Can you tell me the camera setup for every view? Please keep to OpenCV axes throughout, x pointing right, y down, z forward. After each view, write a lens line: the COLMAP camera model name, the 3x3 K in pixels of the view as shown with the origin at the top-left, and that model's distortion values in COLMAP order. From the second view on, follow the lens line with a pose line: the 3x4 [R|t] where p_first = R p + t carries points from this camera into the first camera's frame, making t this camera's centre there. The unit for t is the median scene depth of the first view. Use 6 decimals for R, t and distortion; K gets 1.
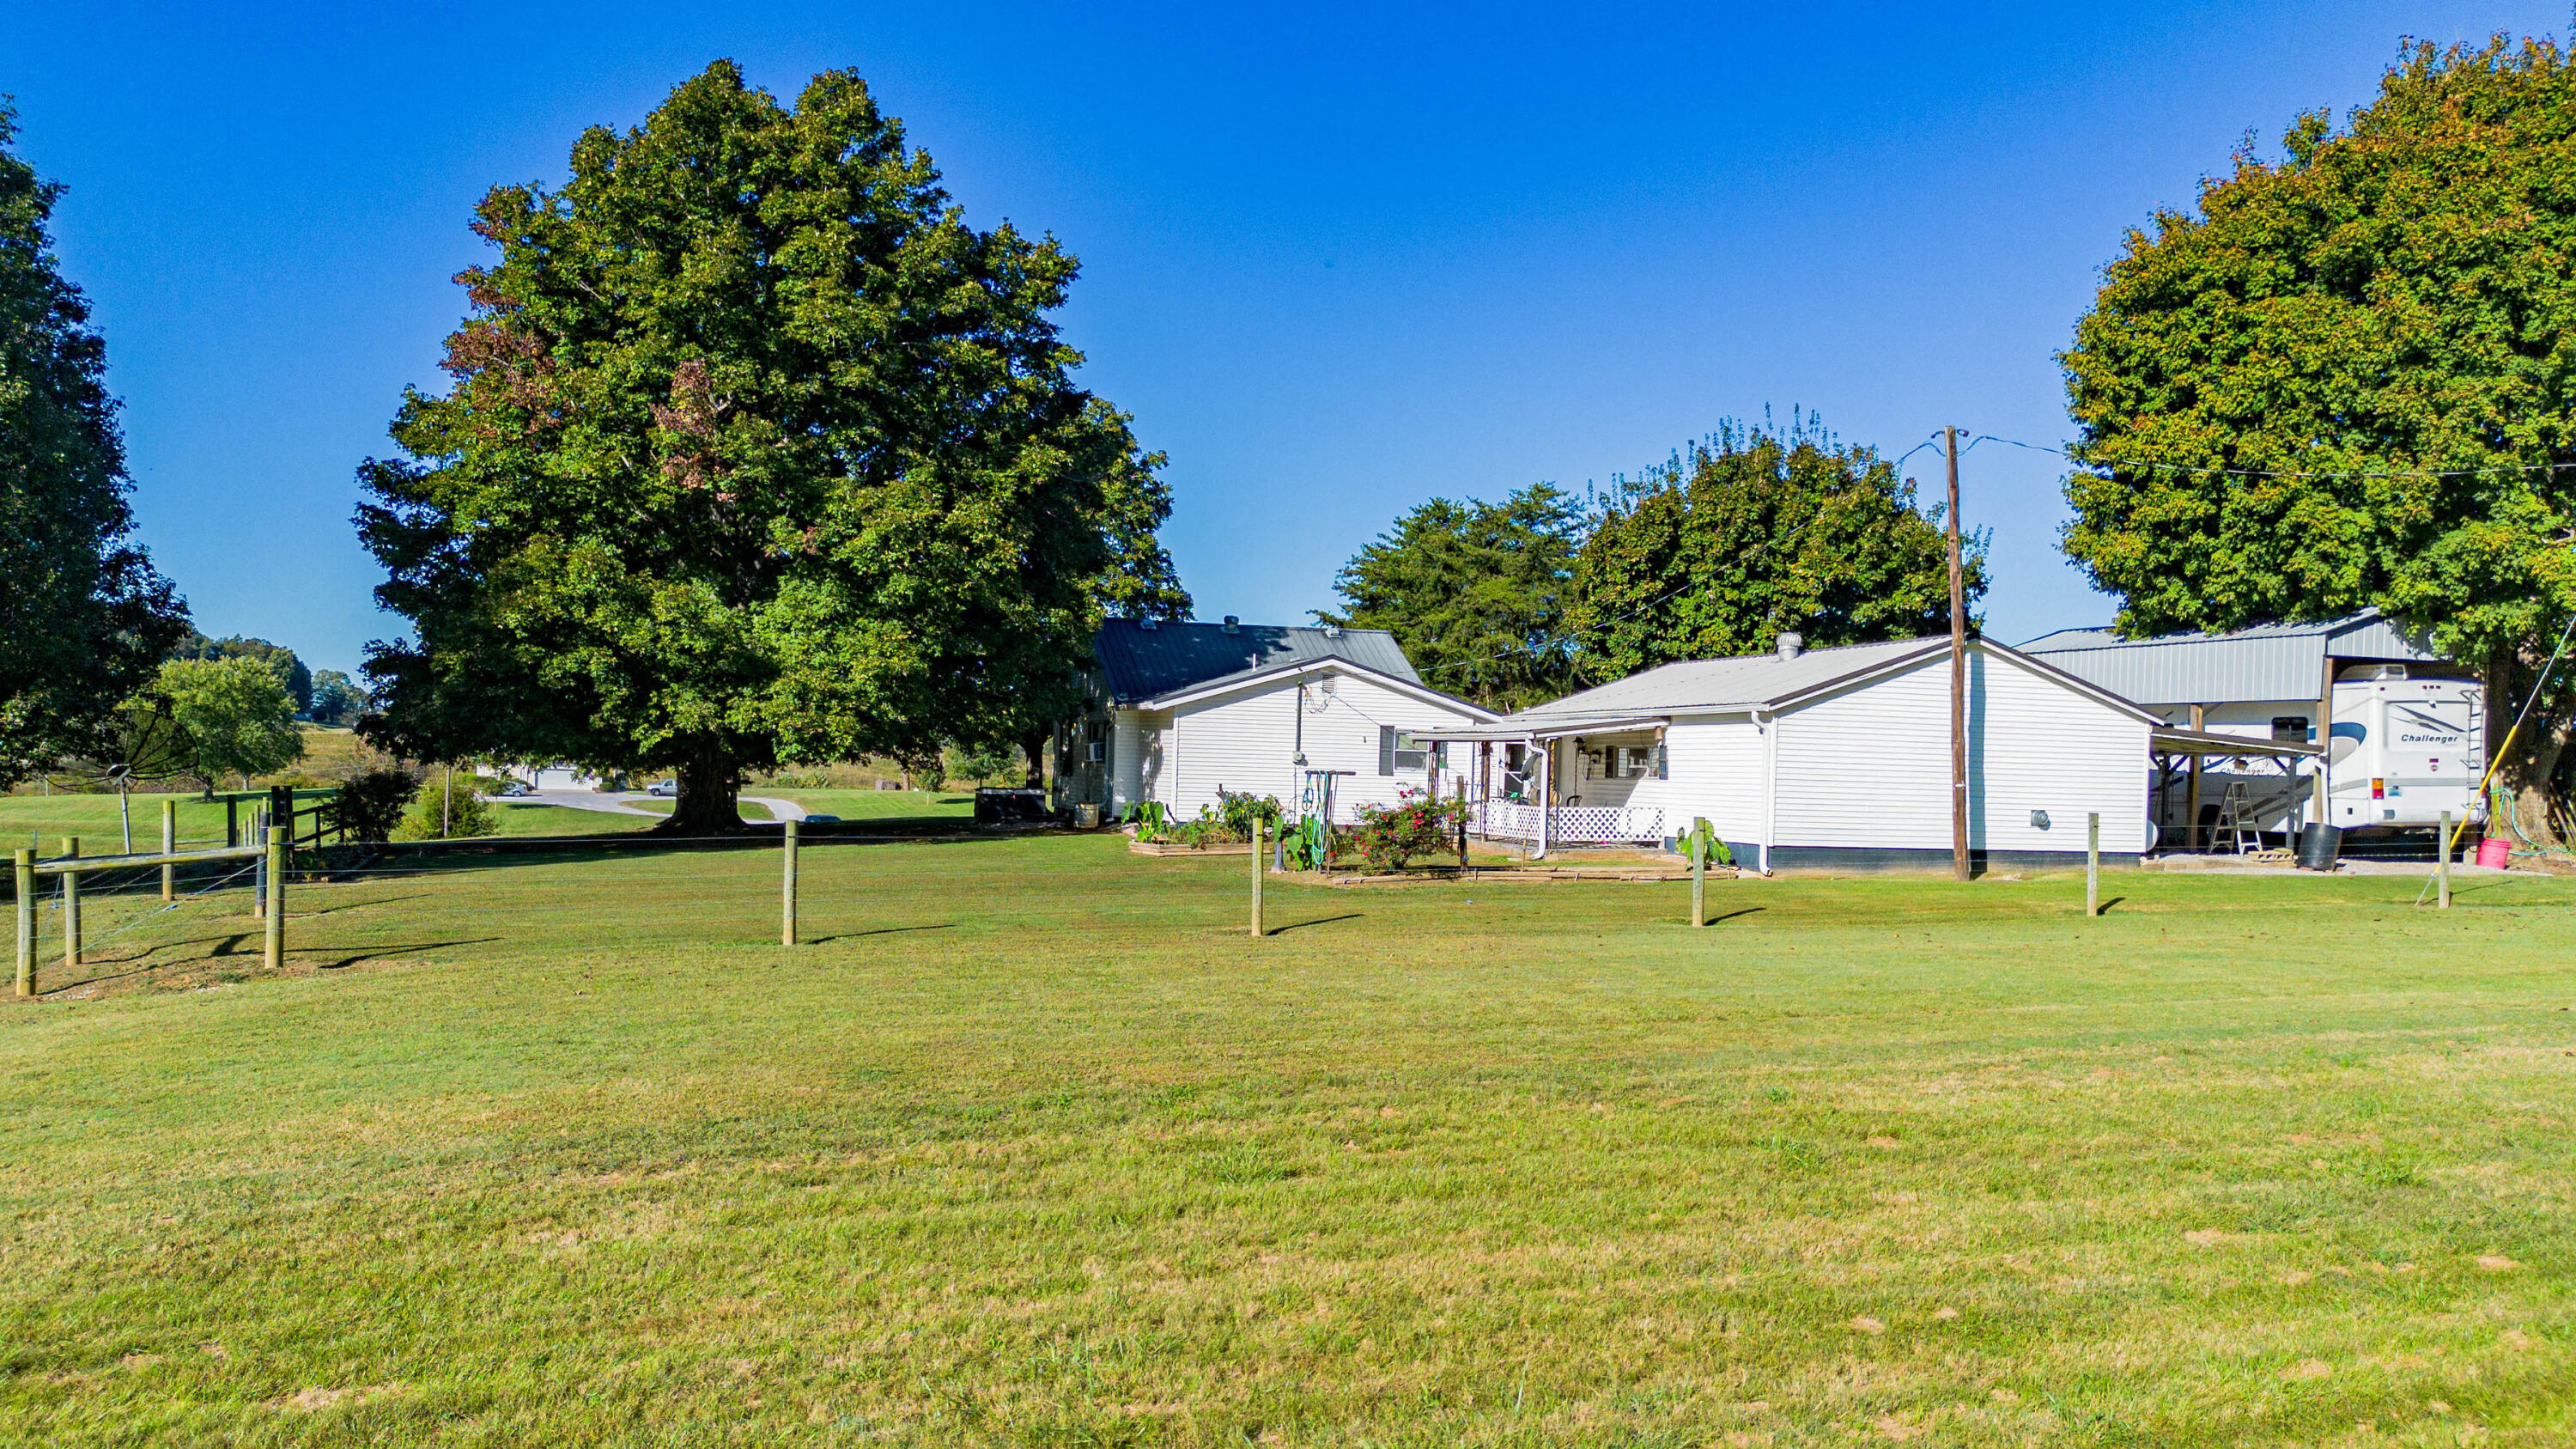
lens RADIAL K [[1880.7, 0, 1288.1], [0, 1880.7, 808.7], [0, 0, 1]] dist [0.108390, -0.103034]
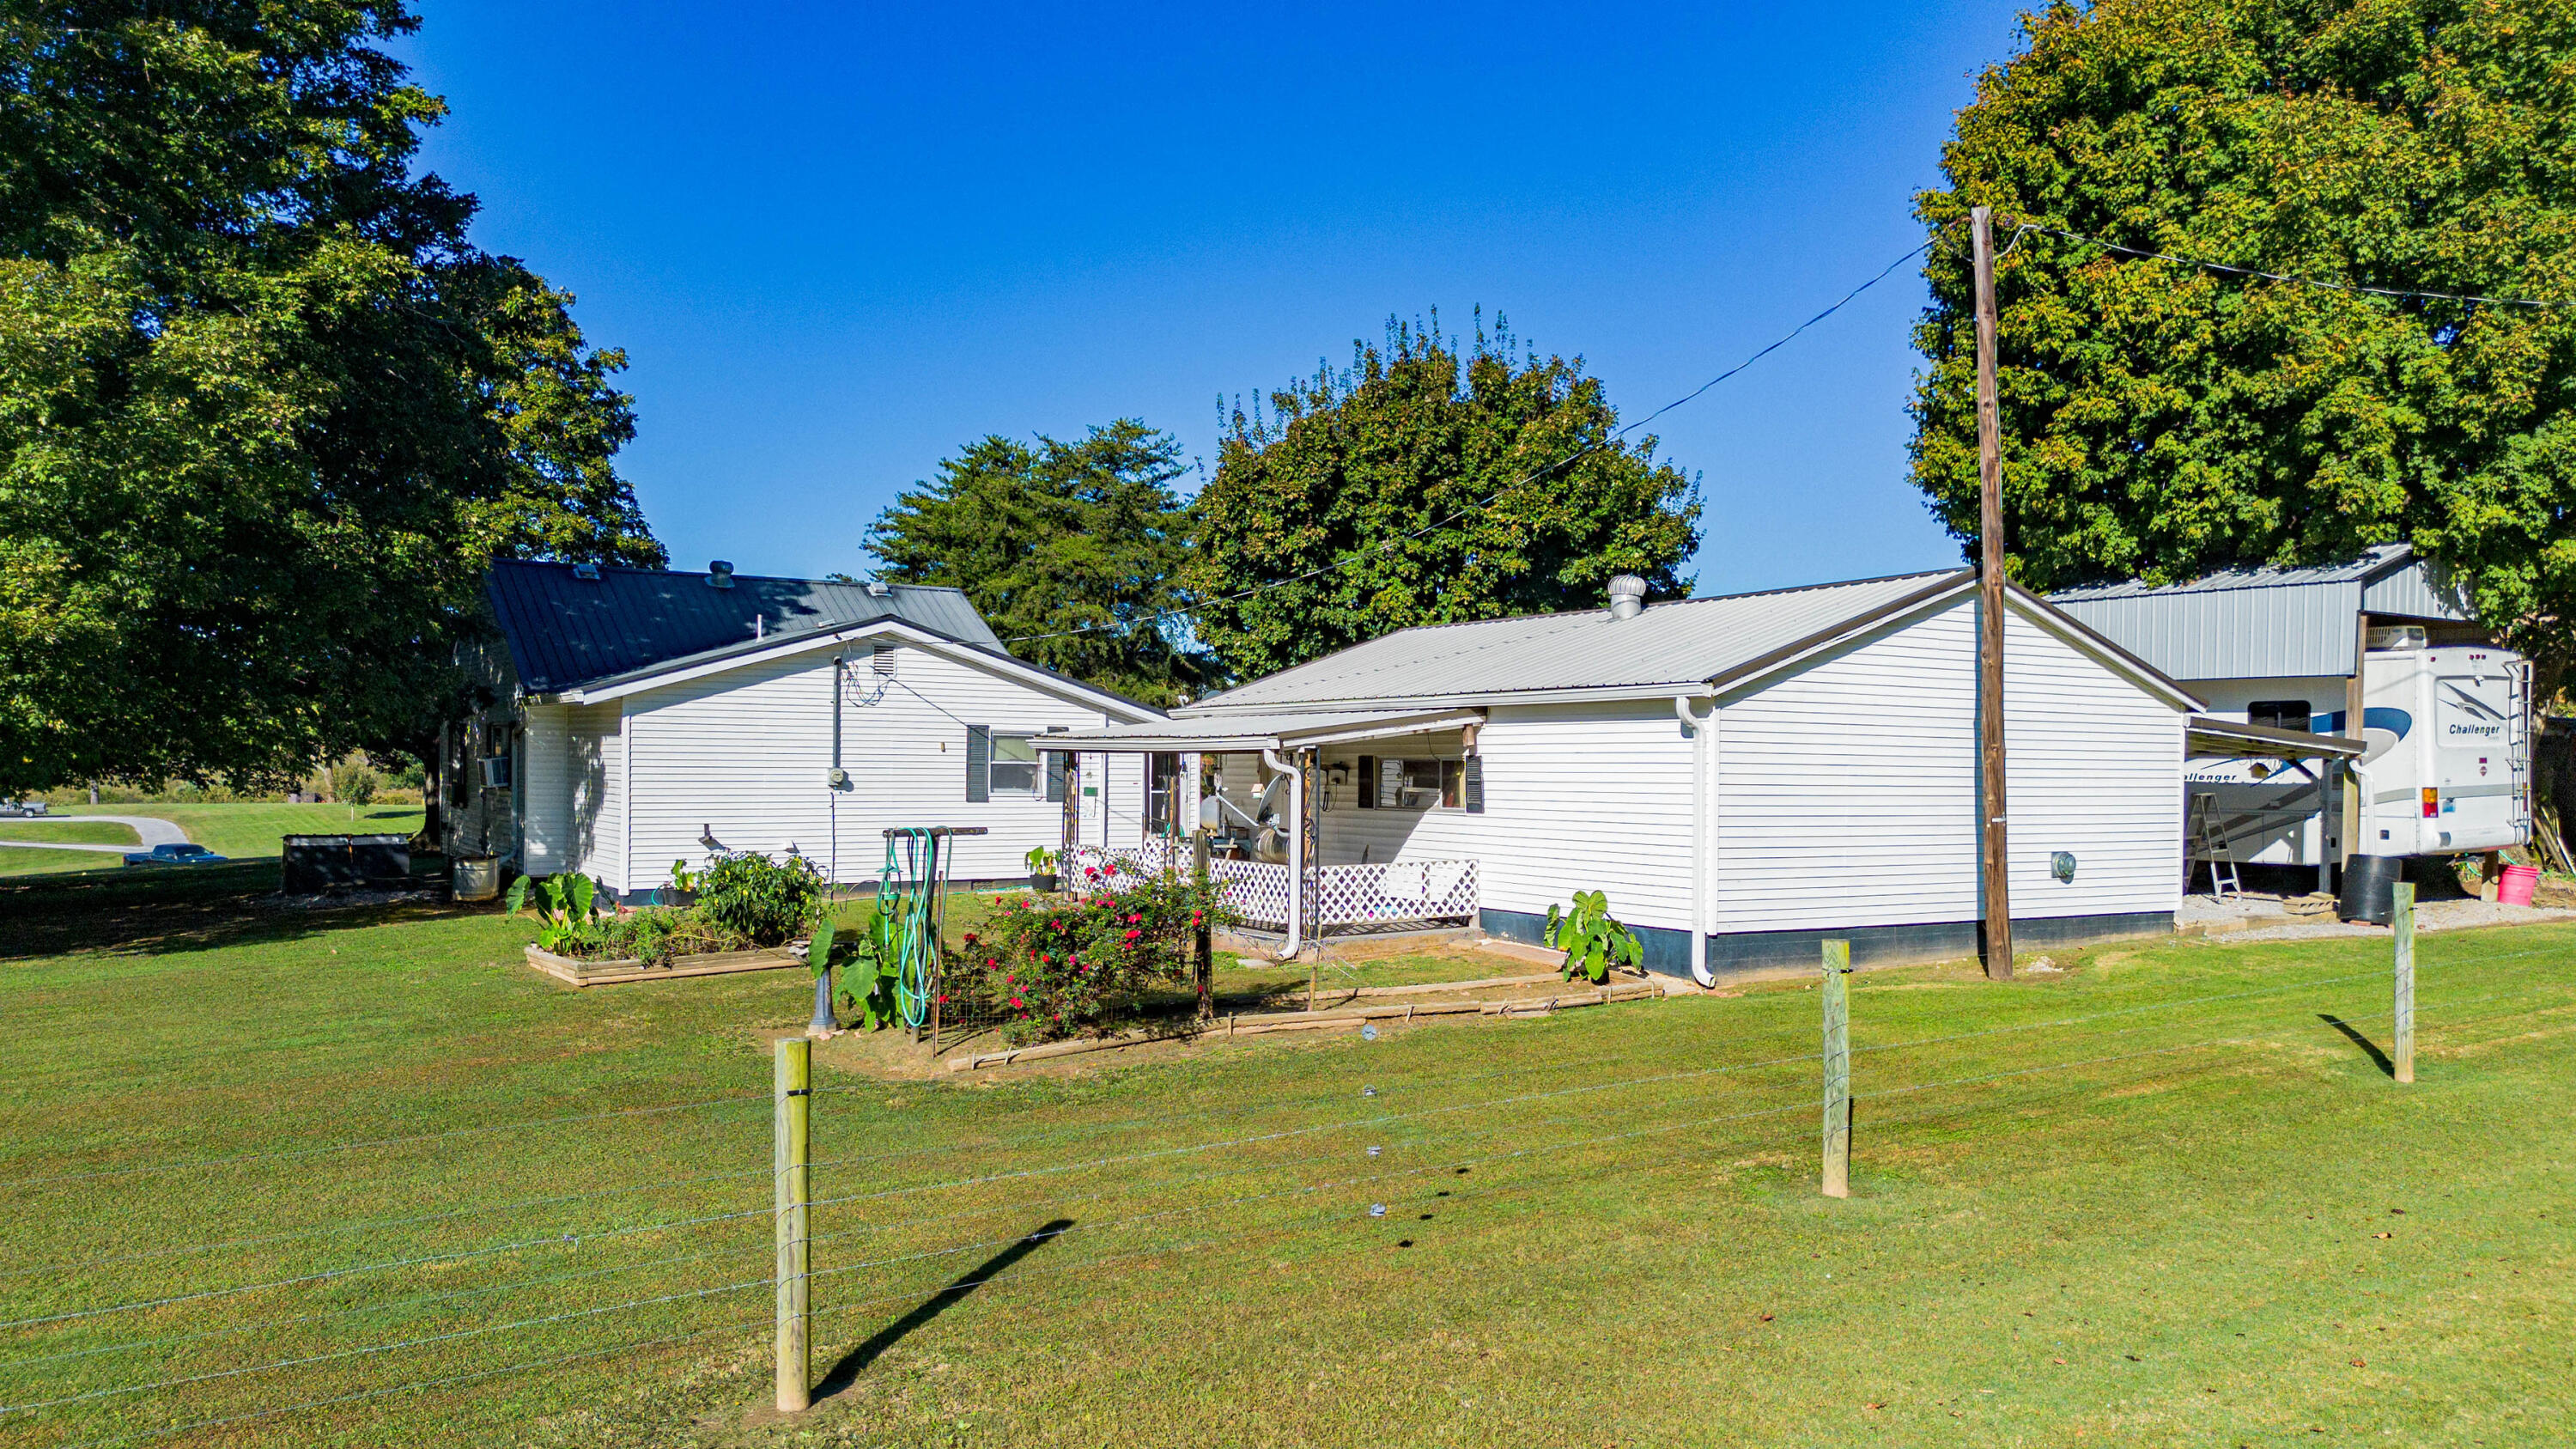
lens RADIAL K [[1869.9, 0, 1272.3], [0, 1869.9, 792.5], [0, 0, 1]] dist [0.084789, -0.087526]
pose [[0.969294, -0.020850, 0.245021, -0.007564], [0.021900, 0.999759, -0.001562, -0.018069], [-0.244929, 0.006880, 0.969517, 0.355651]]
